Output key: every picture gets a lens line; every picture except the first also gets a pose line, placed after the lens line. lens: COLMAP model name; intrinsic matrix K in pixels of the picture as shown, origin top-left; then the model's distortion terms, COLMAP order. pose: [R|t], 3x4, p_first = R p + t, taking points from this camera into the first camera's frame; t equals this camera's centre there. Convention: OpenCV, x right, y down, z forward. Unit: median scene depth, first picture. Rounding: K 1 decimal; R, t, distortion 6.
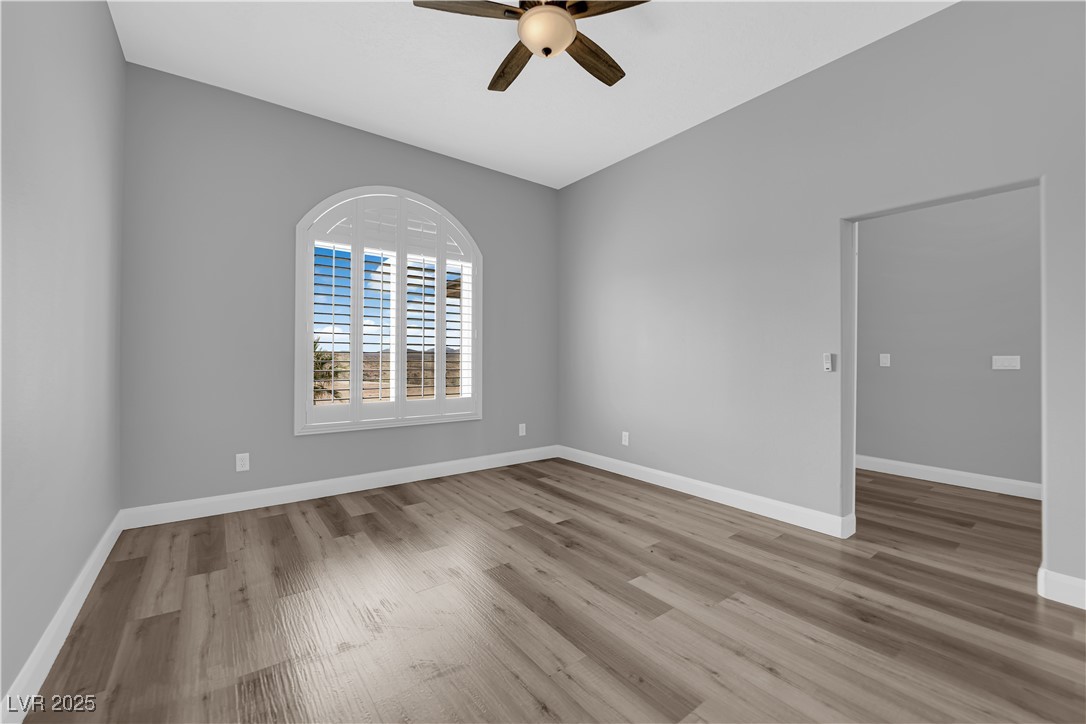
lens RADIAL K [[435.7, 0, 539.5], [0, 435.7, 352.9], [0, 0, 1]] dist [-0.011487, -0.002474]
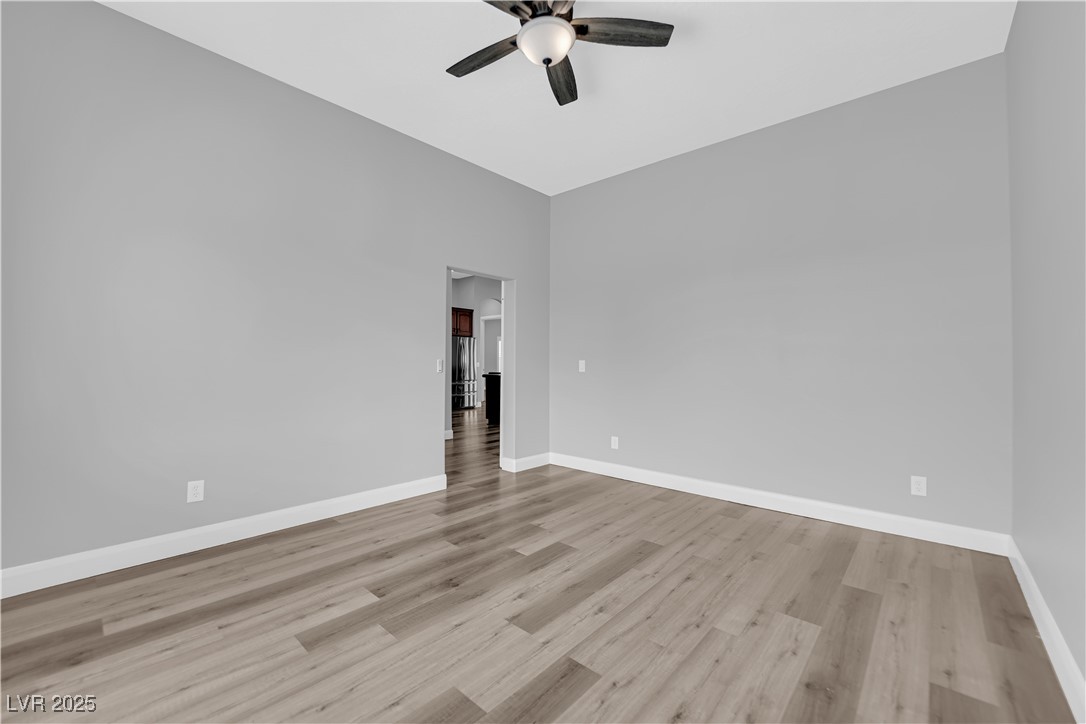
lens RADIAL K [[435.7, 0, 540.9], [0, 435.7, 361.2], [0, 0, 1]] dist [-0.011487, -0.002474]
pose [[-0.186422, -0.004879, 0.982458, -0.769757], [-0.017579, 0.999844, 0.001630, -0.003236], [-0.982312, -0.016967, -0.186479, 0.954168]]
